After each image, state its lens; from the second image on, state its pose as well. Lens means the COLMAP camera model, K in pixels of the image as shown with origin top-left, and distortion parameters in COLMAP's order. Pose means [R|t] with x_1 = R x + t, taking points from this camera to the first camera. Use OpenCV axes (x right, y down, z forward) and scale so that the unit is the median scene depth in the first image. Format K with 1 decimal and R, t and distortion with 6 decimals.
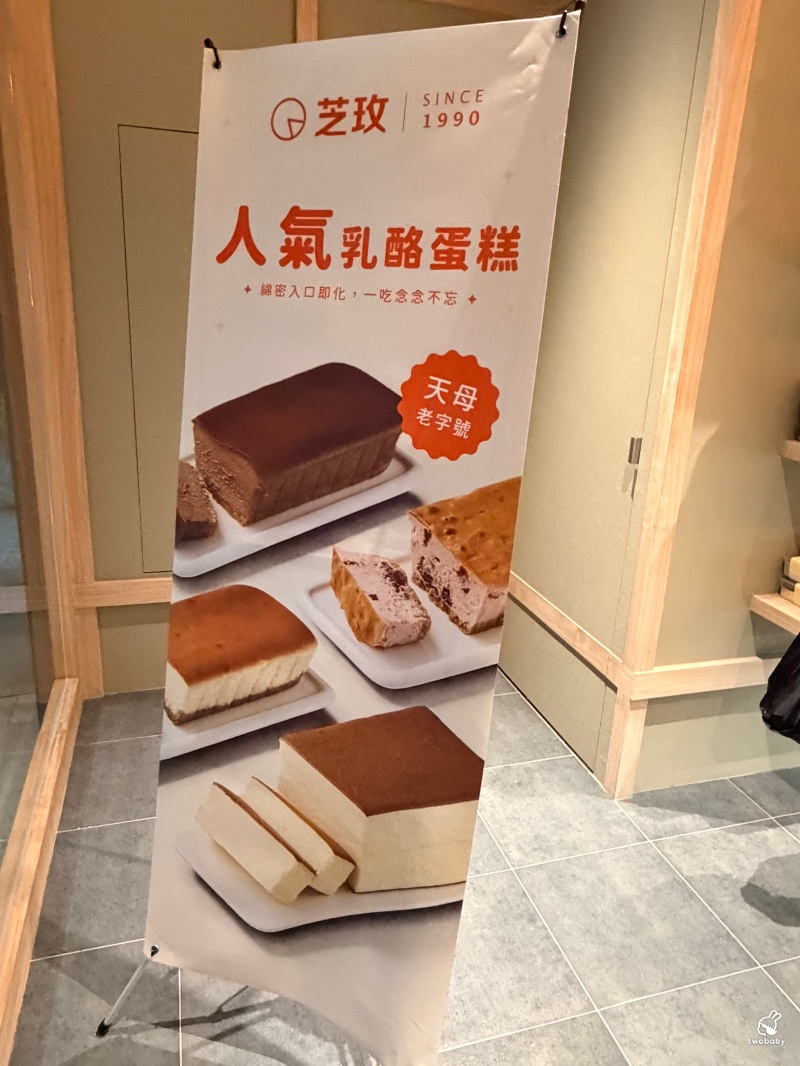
lens RADIAL K [[750.5, 0, 400.0], [0, 750.5, 533.0], [0, 0, 1]] dist [0.003076, 0.001300]
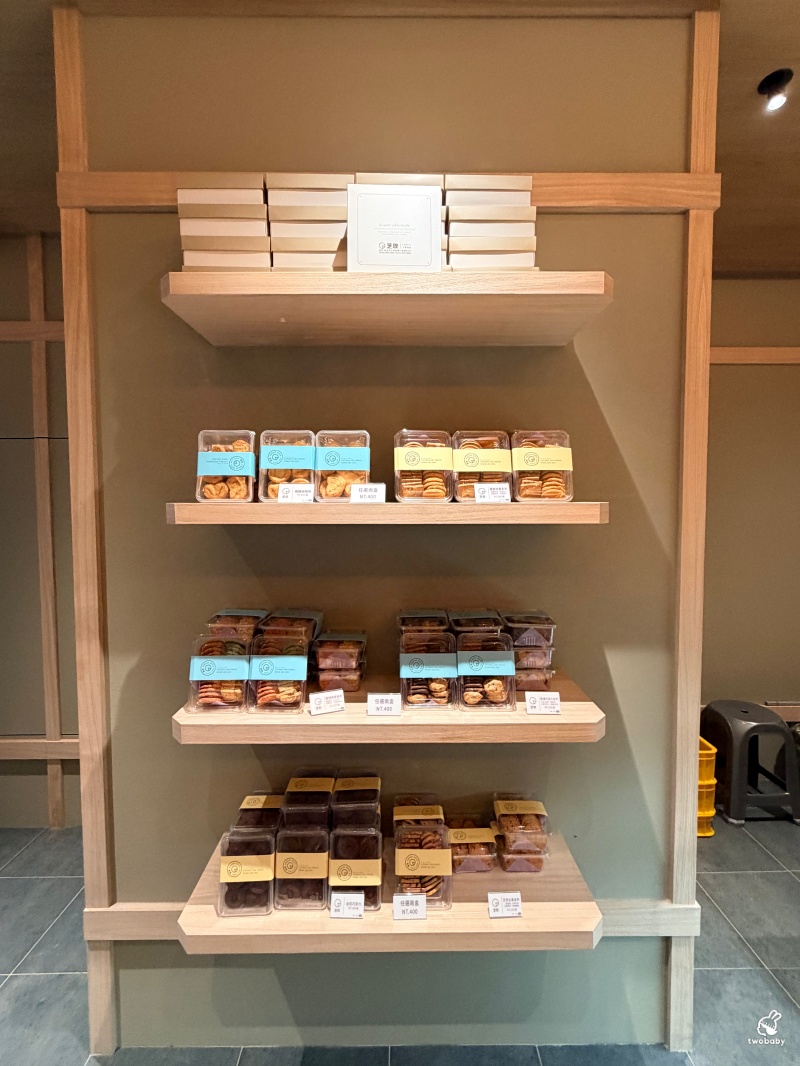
lens RADIAL K [[443.0, 0, 400.0], [0, 443.0, 533.0], [0, 0, 1]] dist [0.013506, 0.000107]
pose [[0.957863, -0.030987, -0.285548, 0.847872], [-0.041646, 0.968675, -0.244817, -0.153284], [0.284189, 0.246393, 0.926567, 0.435585]]
